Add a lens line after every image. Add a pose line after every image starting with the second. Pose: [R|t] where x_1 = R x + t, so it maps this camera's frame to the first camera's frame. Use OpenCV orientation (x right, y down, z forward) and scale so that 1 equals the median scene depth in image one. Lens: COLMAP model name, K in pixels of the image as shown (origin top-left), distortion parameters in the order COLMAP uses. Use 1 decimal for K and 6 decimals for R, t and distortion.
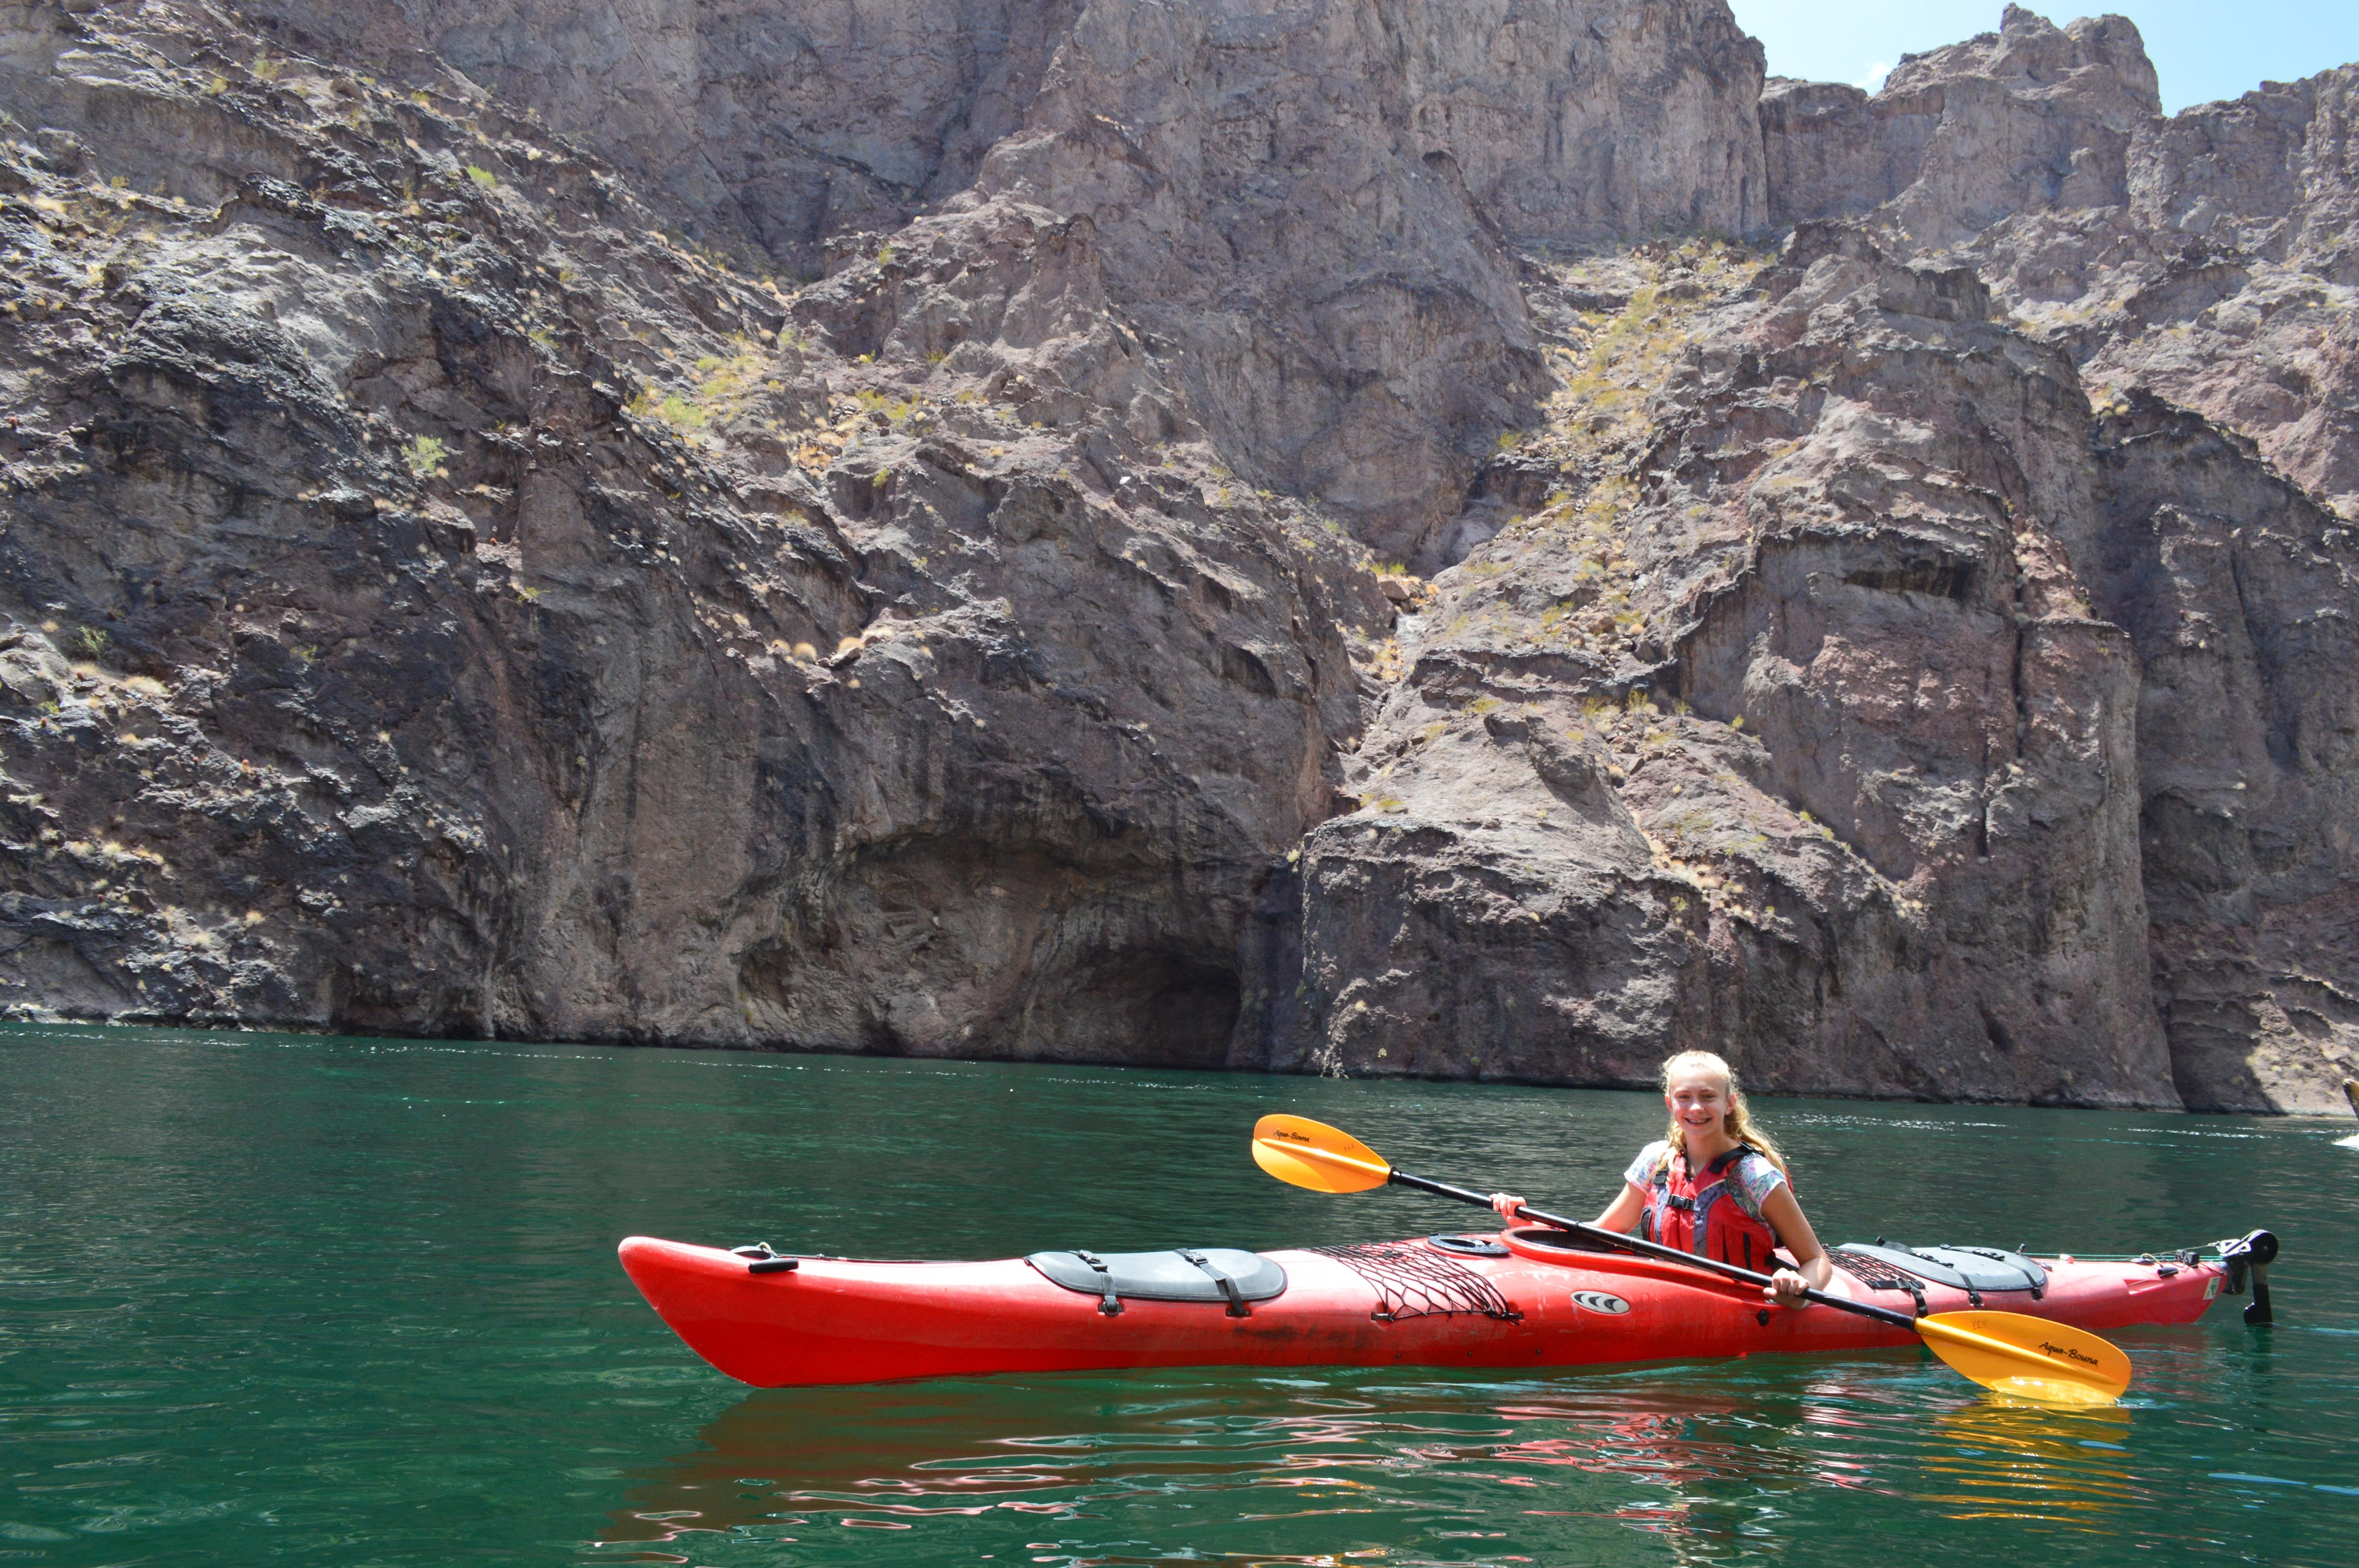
lens RADIAL K [[1856.3, 0, 1184.7], [0, 1856.3, 777.9], [0, 0, 1]] dist [-0.005277, 0.000682]
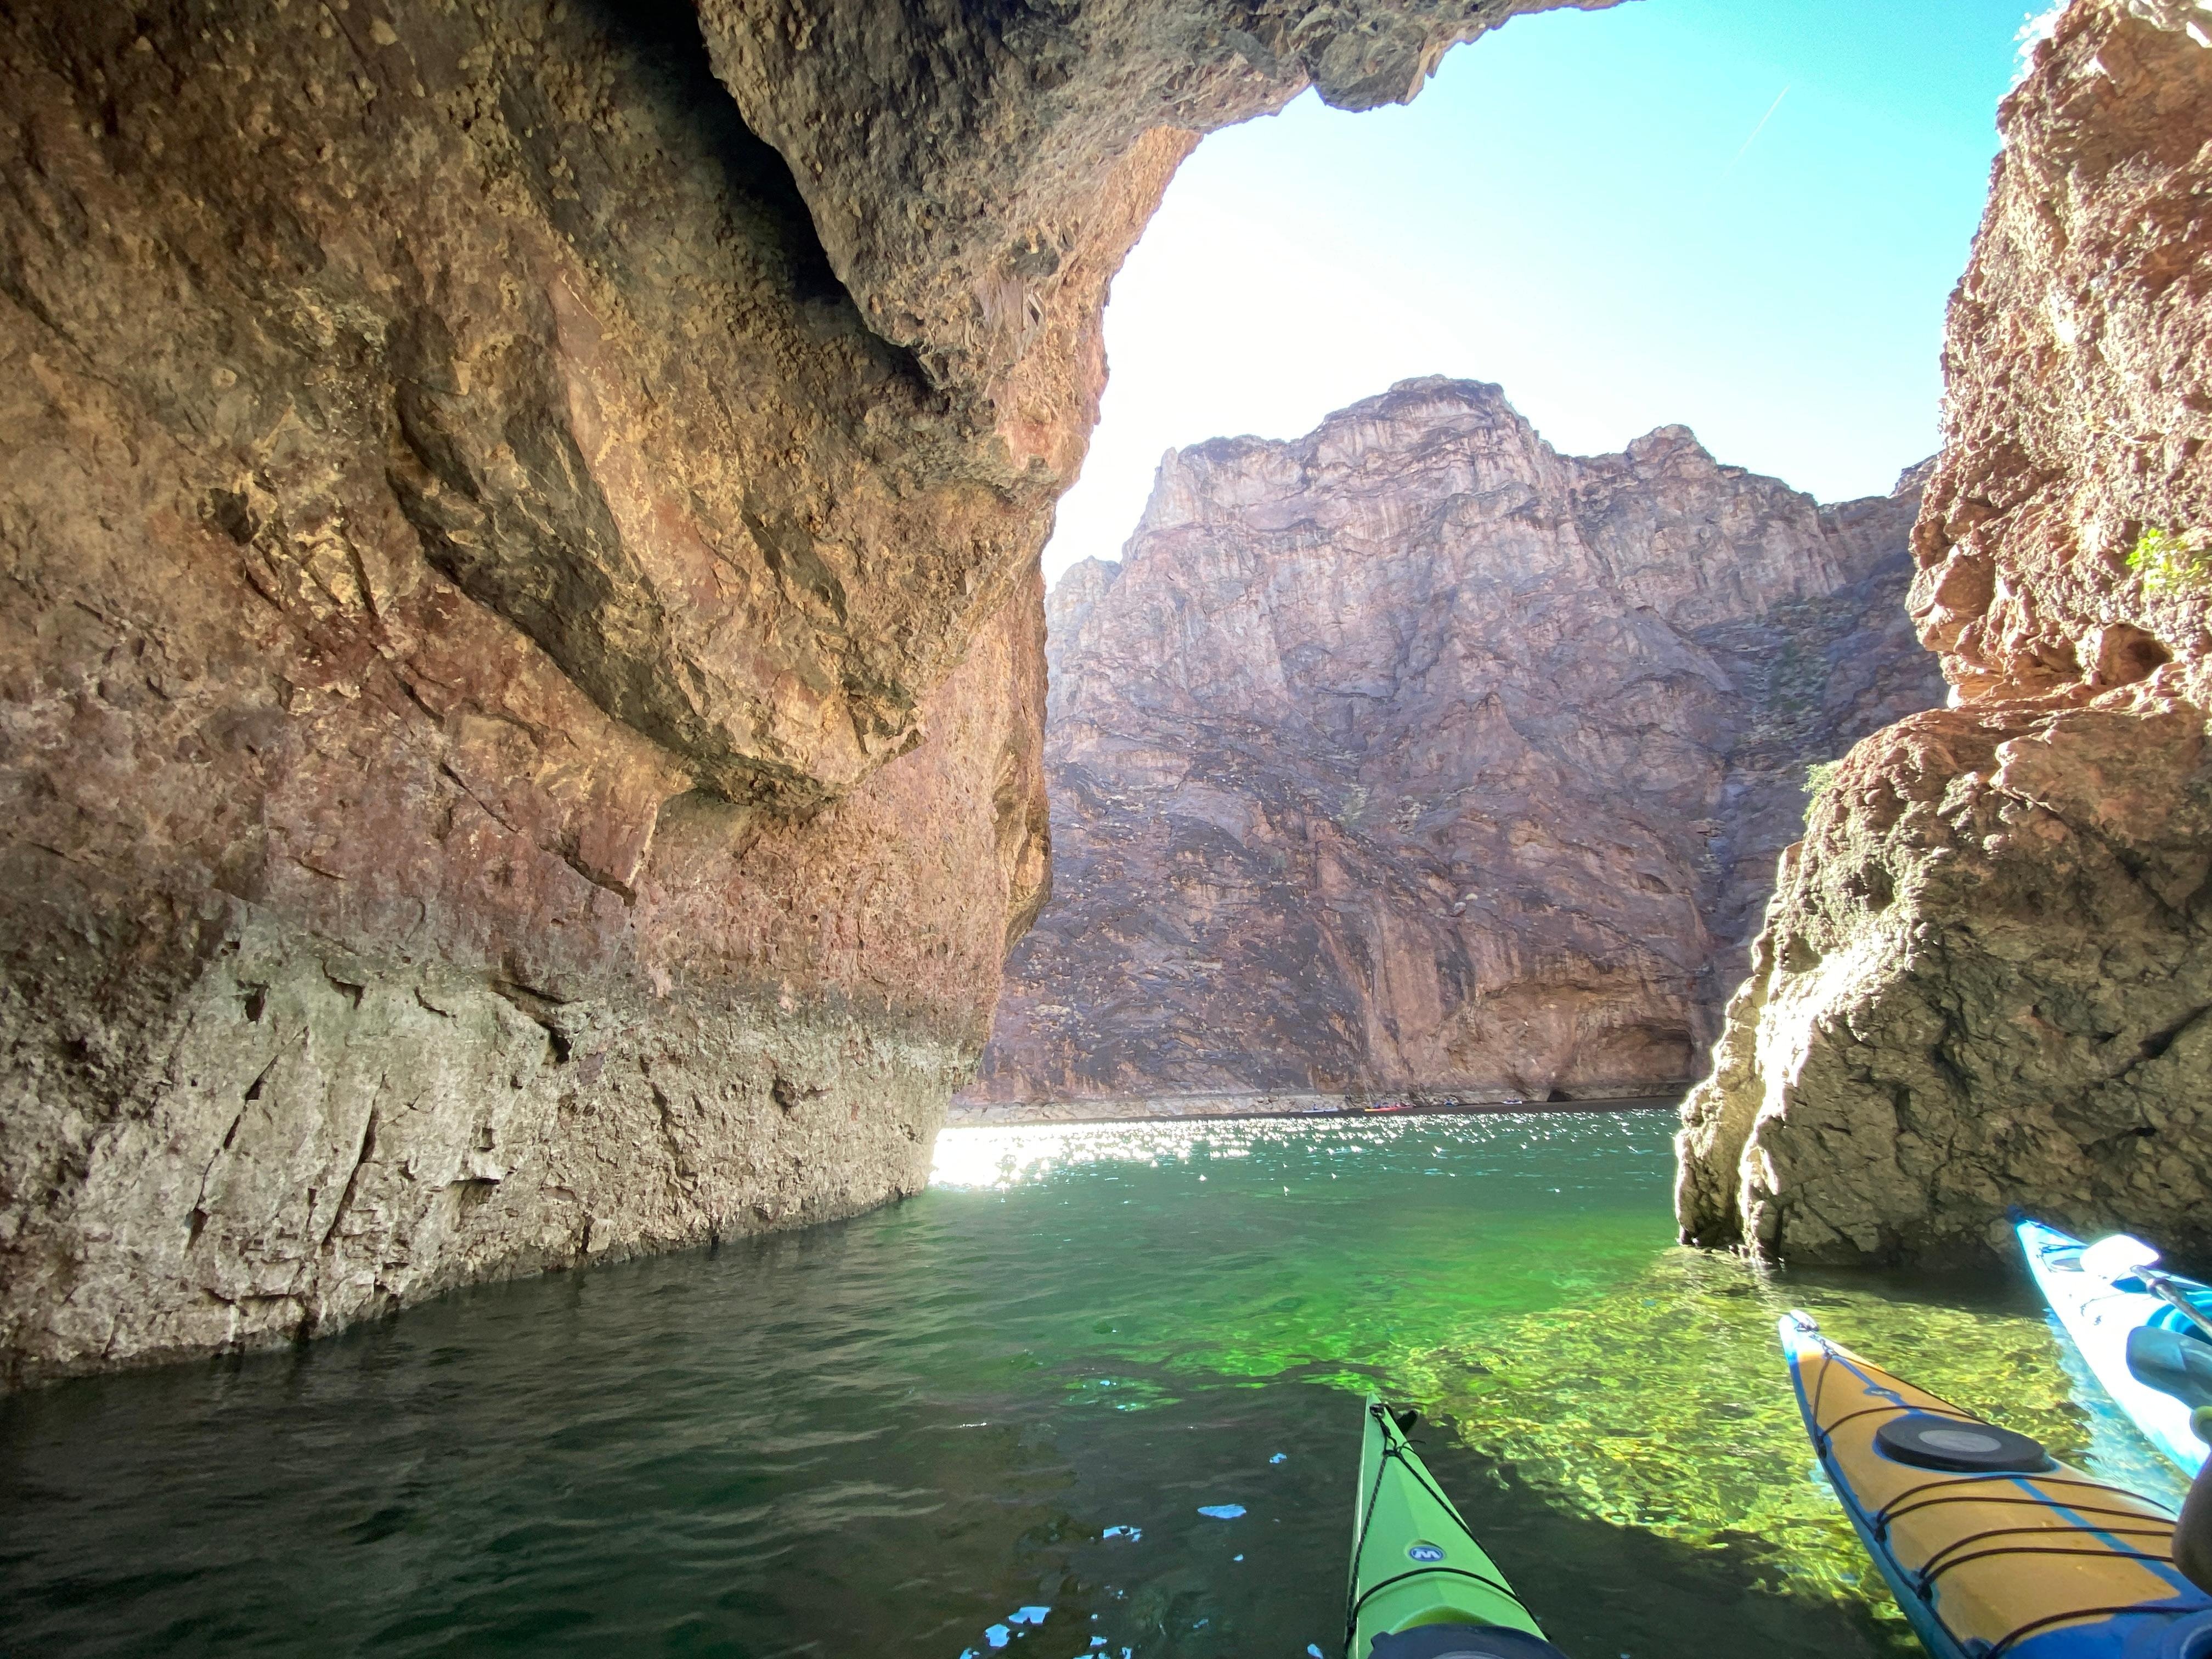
lens RADIAL K [[895.3, 0, 1095.0], [0, 895.3, 816.3], [0, 0, 1]] dist [0.031523, -0.028199]
pose [[0.895600, -0.212203, -0.390986, -0.117681], [0.143710, 0.969782, -0.197154, -0.021872], [0.421008, 0.120383, 0.899033, -0.187566]]
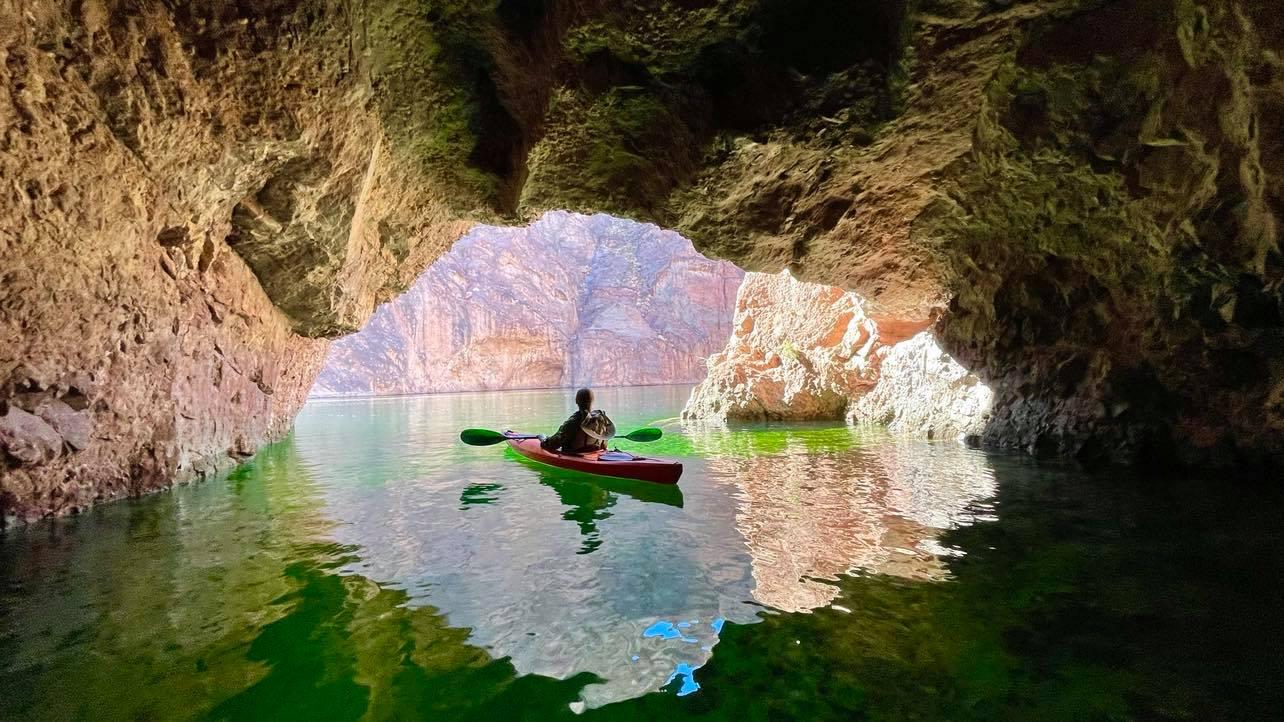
lens RADIAL K [[517.7, 0, 642.0], [0, 517.7, 361.0], [0, 0, 1]] dist [-0.000555, 0.000128]
pose [[0.957643, -0.065317, 0.280452, -0.135125], [0.034538, 0.992958, 0.113322, -0.036356], [-0.285879, -0.098836, 0.953155, -0.210526]]
